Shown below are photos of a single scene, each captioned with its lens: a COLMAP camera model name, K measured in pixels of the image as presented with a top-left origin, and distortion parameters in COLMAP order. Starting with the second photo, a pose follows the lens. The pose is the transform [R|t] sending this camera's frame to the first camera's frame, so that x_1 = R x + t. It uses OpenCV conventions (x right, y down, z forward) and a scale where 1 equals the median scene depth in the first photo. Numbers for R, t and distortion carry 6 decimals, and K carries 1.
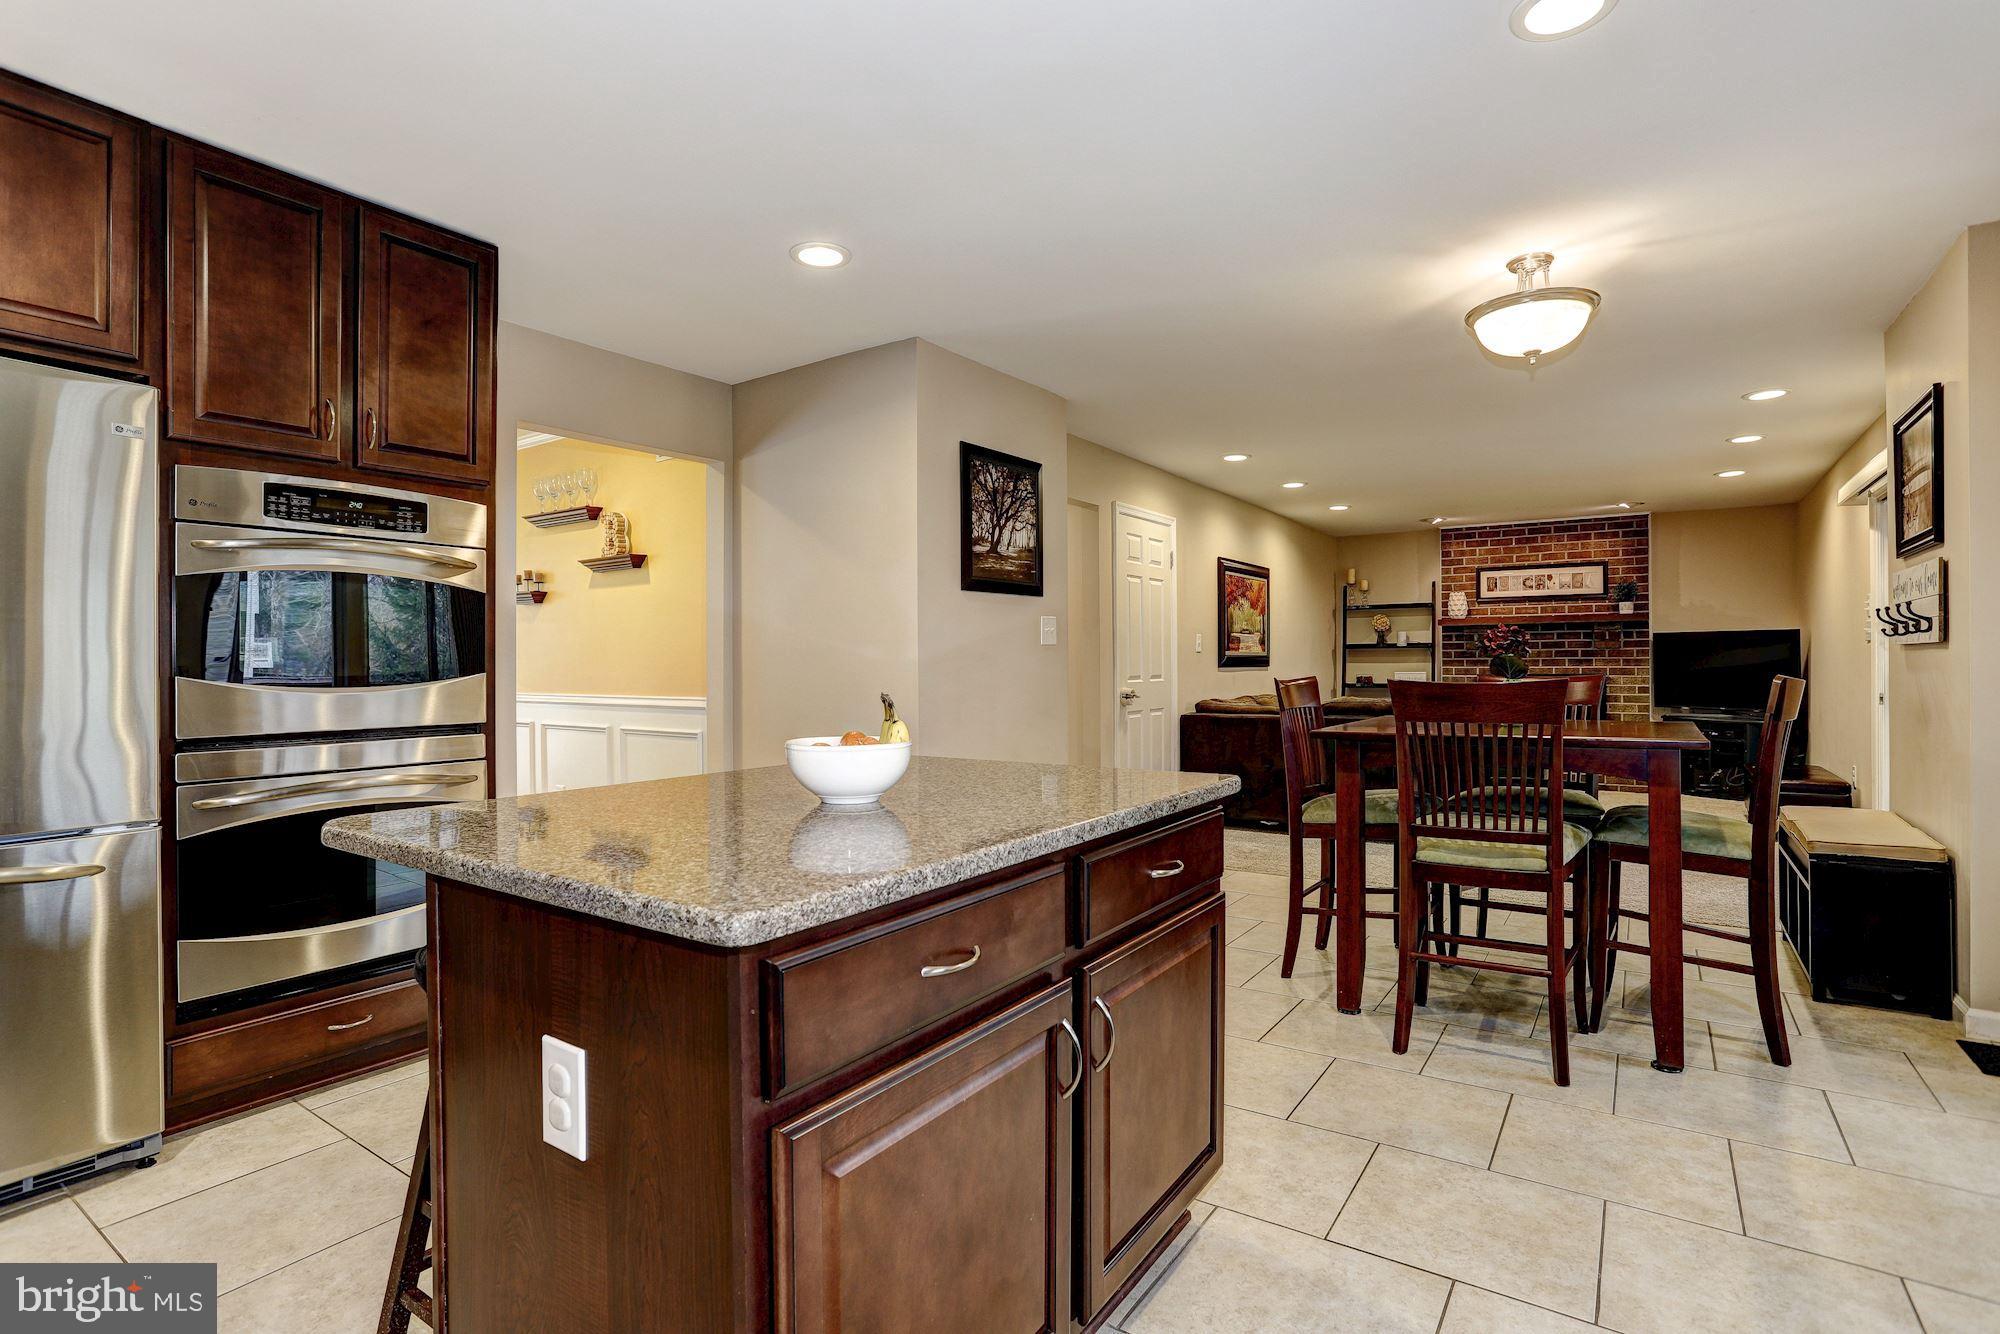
lens RADIAL K [[972.5, 0, 989.8], [0, 972.5, 663.9], [0, 0, 1]] dist [-0.069463, 0.031601]
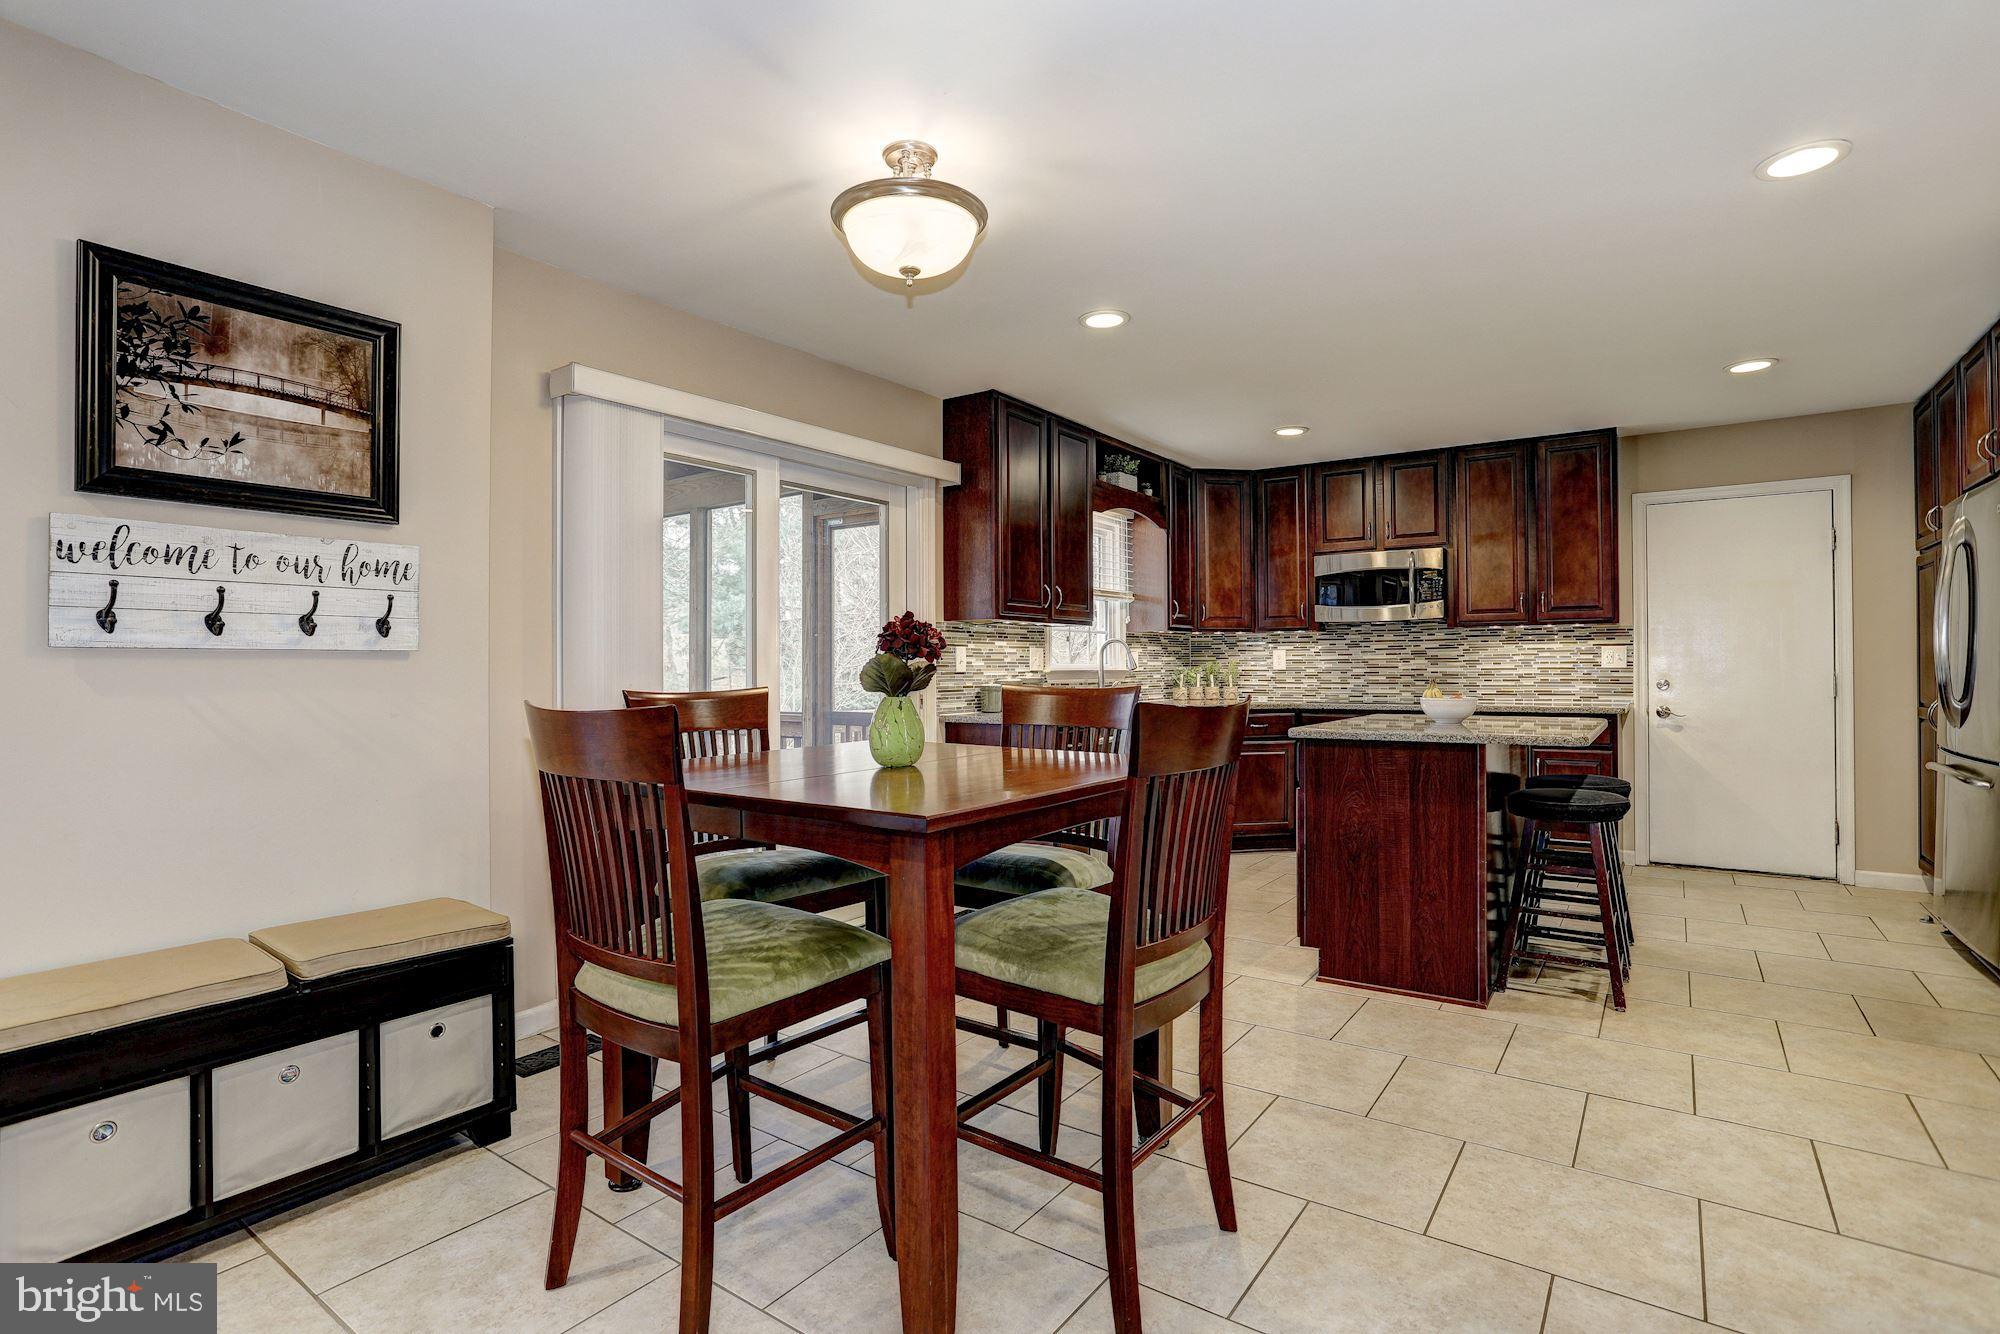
lens RADIAL K [[972.5, 0, 989.8], [0, 972.5, 663.9], [0, 0, 1]] dist [-0.069463, 0.031601]
pose [[-0.999815, 0.010867, 0.015869, 0.179351], [0.010801, 0.999933, -0.004241, -0.001049], [-0.015914, -0.004068, -0.999865, 0.641843]]
